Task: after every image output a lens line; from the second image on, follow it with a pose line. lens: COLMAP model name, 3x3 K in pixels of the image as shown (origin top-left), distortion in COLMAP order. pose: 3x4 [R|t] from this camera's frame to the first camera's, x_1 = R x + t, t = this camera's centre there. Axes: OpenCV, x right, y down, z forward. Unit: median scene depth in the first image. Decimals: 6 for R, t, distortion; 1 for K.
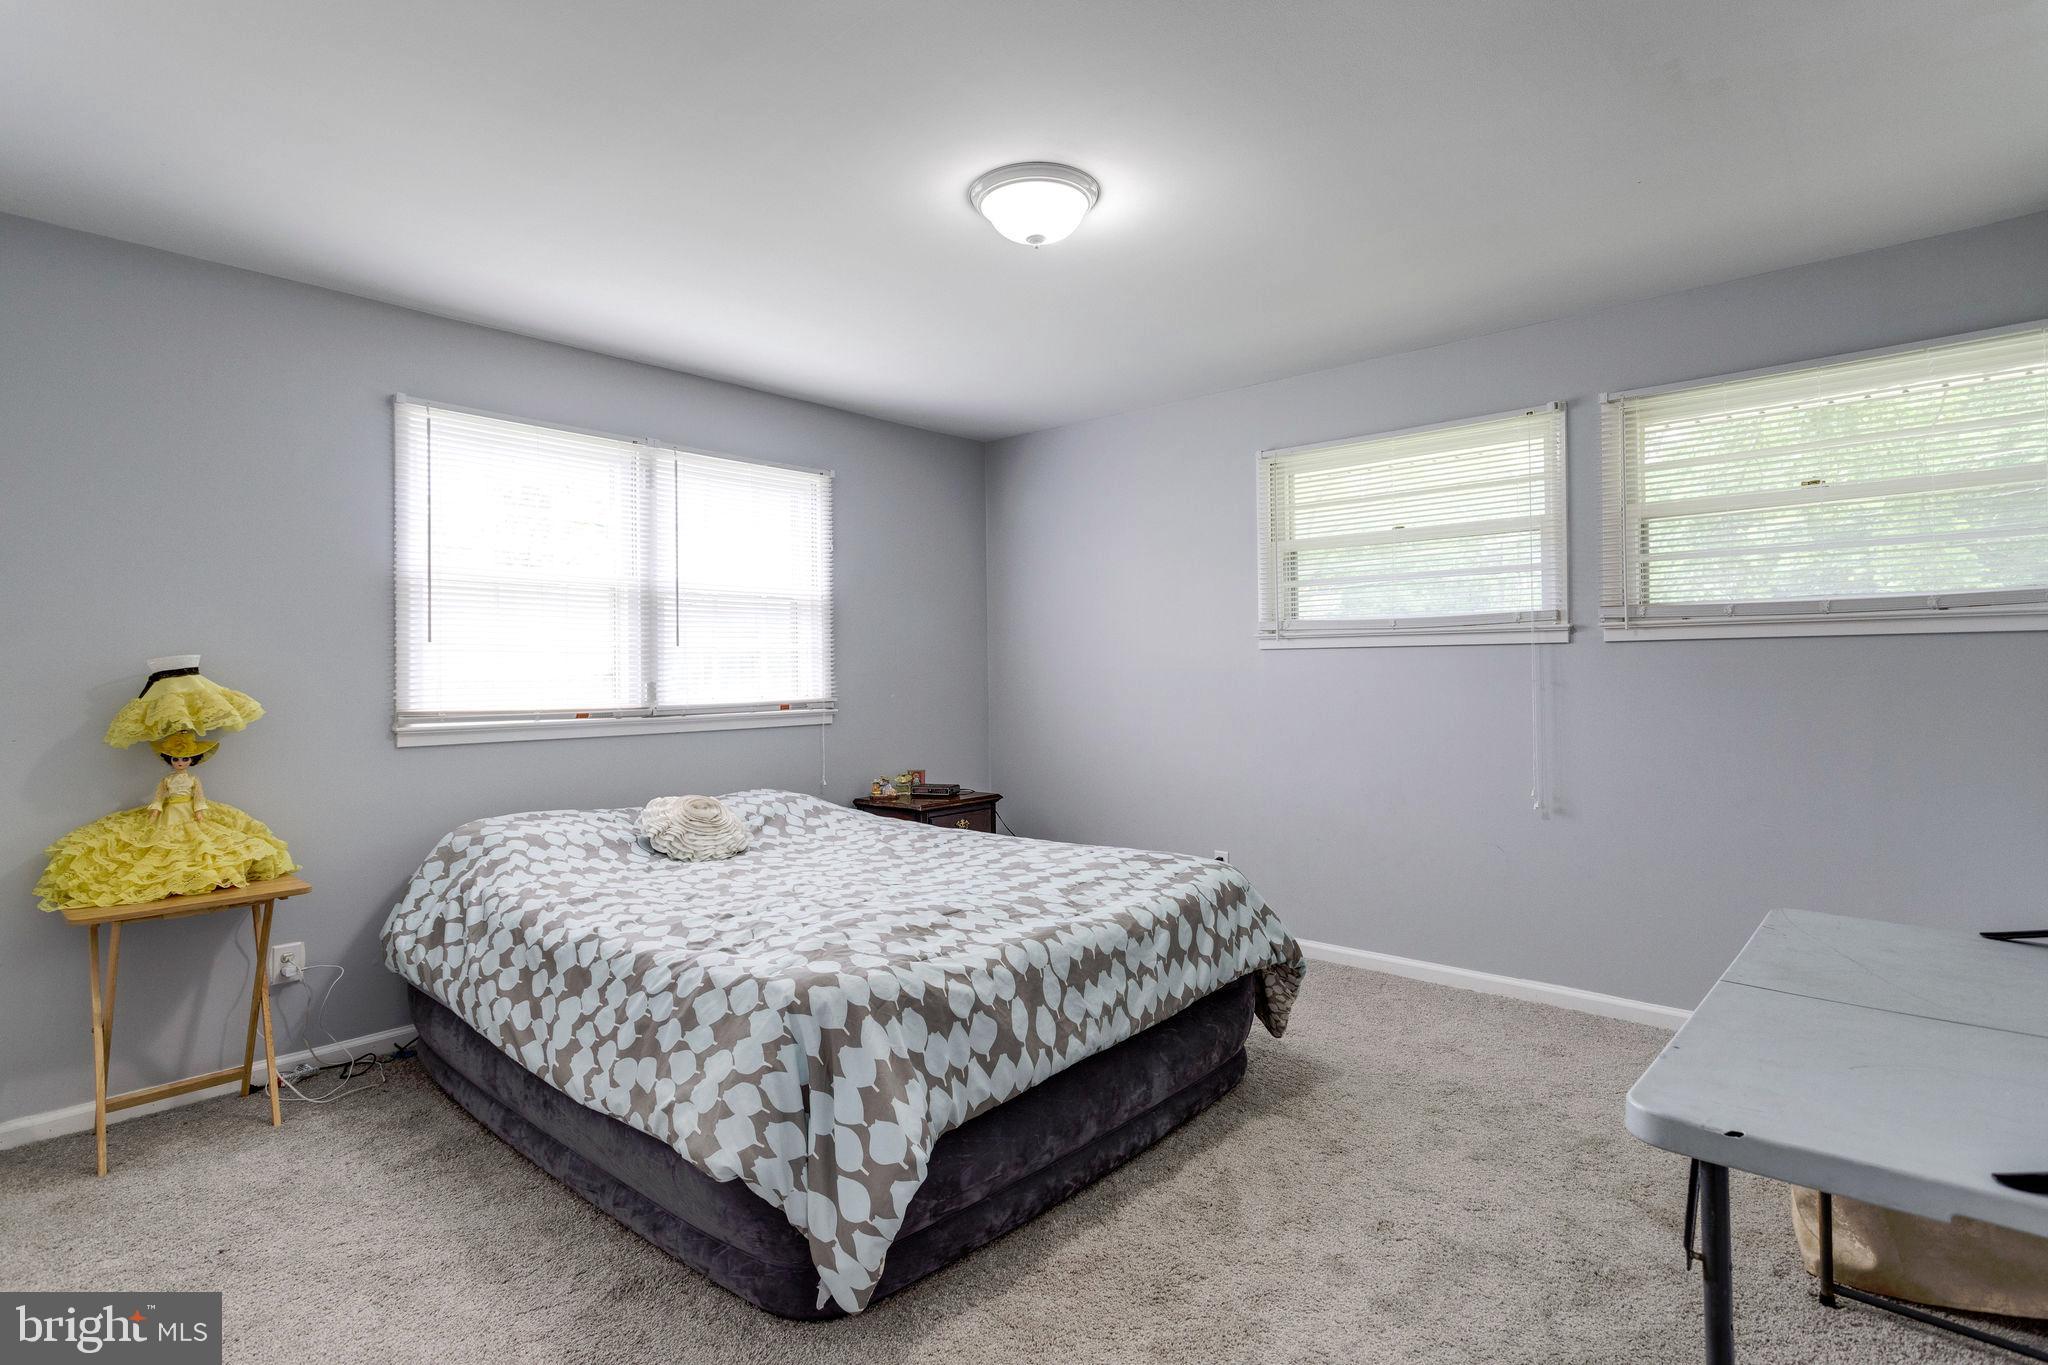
lens RADIAL K [[971.6, 0, 1017.0], [0, 971.6, 663.3], [0, 0, 1]] dist [0.002548, 0.000582]
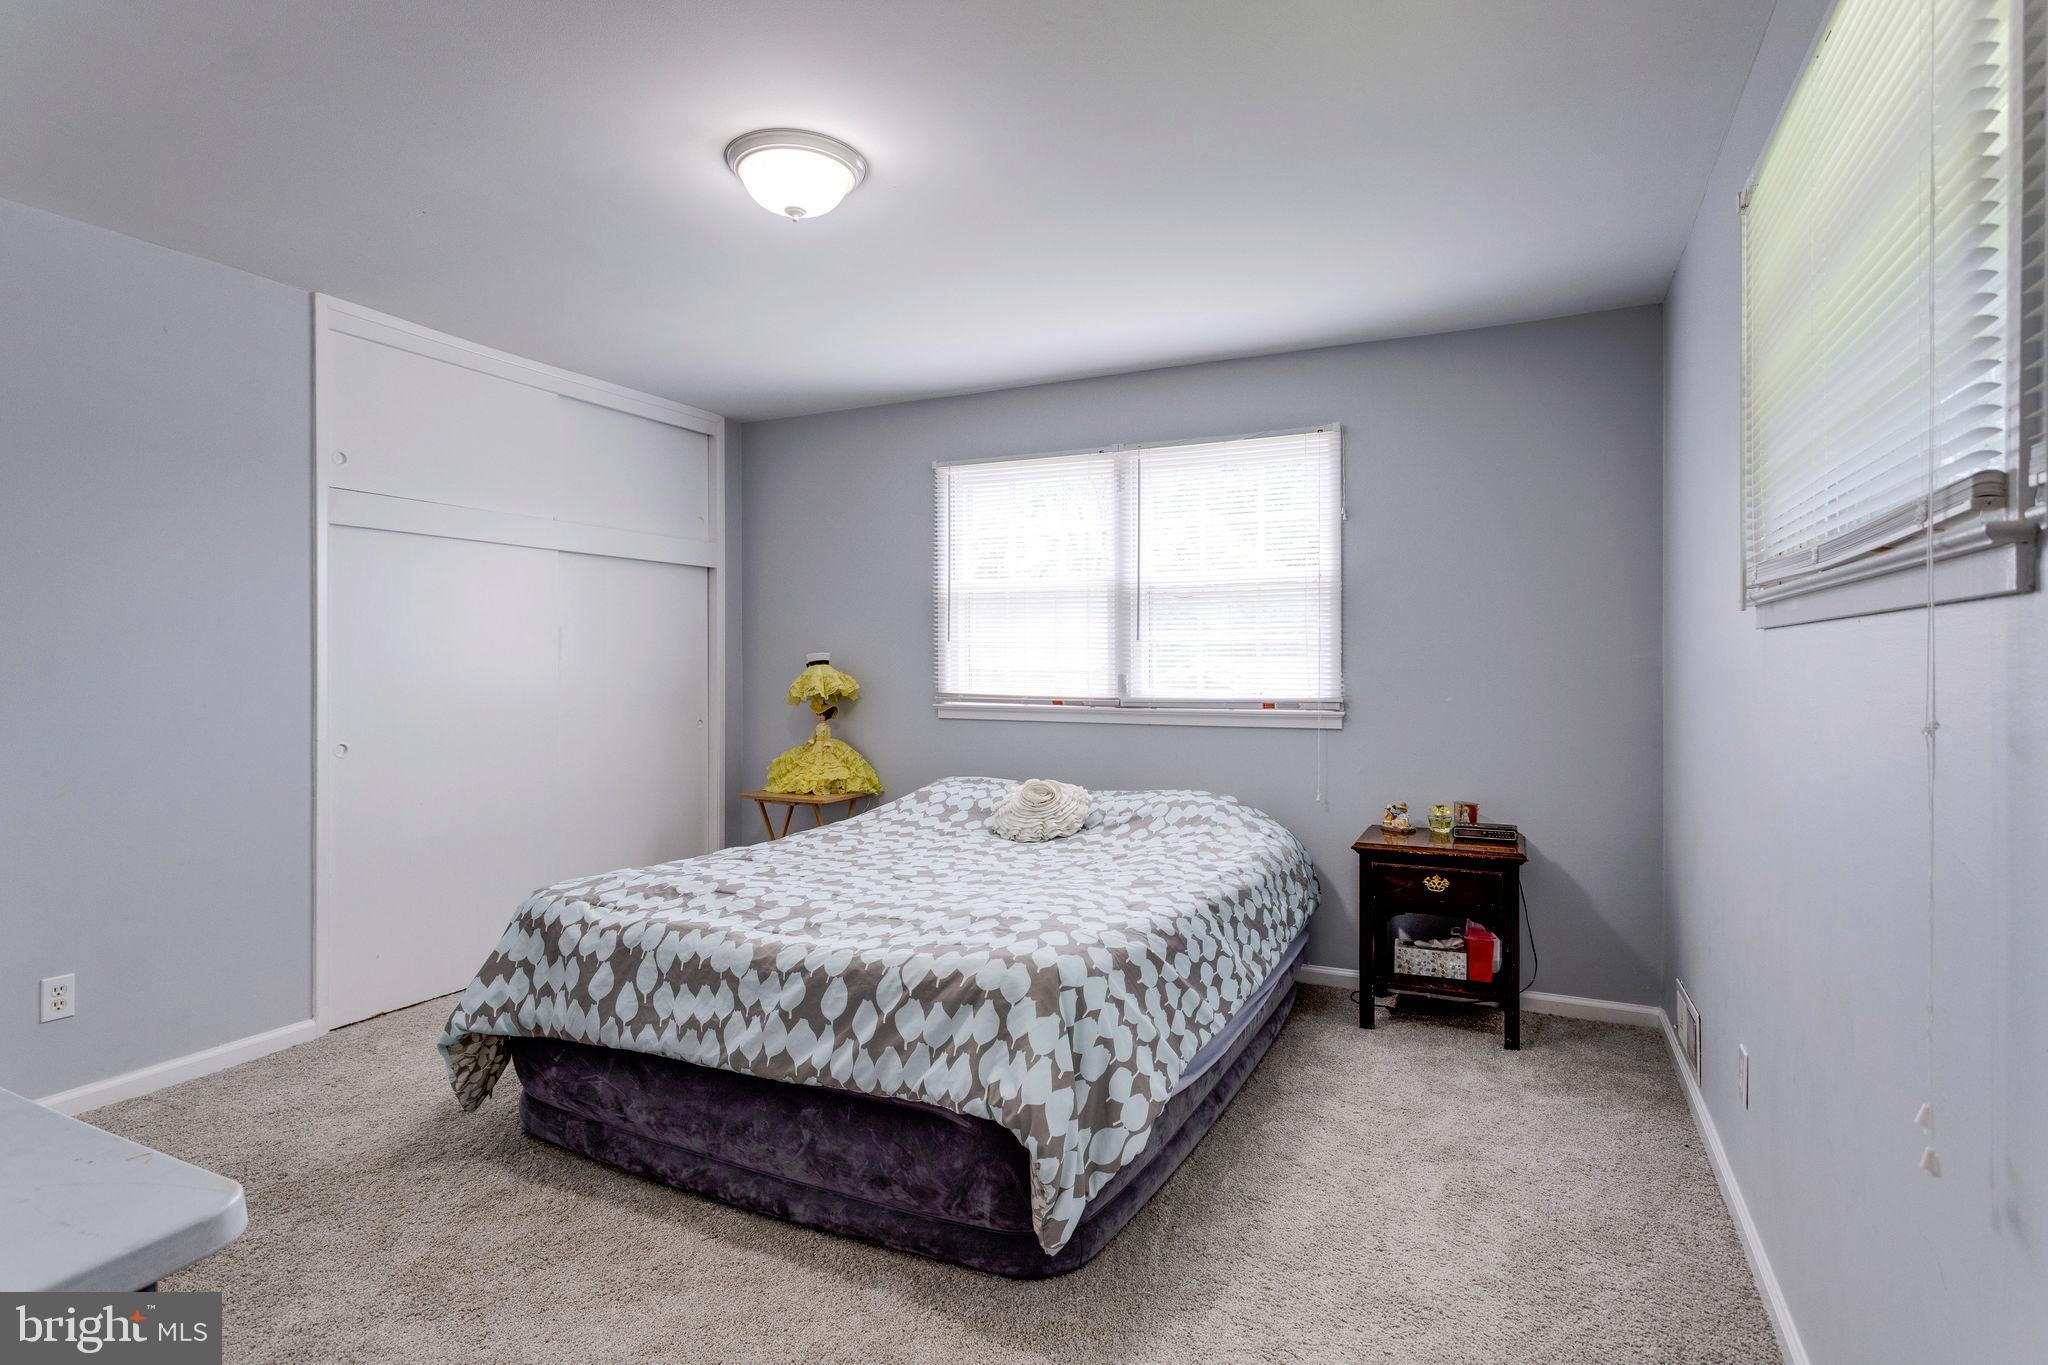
lens RADIAL K [[1019.6, 0, 1024.8], [0, 1019.6, 660.1], [0, 0, 1]] dist [0.001421, 0.000141]
pose [[0.298325, 0.006738, -0.954441, 1.044802], [0.005874, 0.999943, 0.008895, -0.010807], [0.954446, -0.008260, 0.298268, 0.917007]]
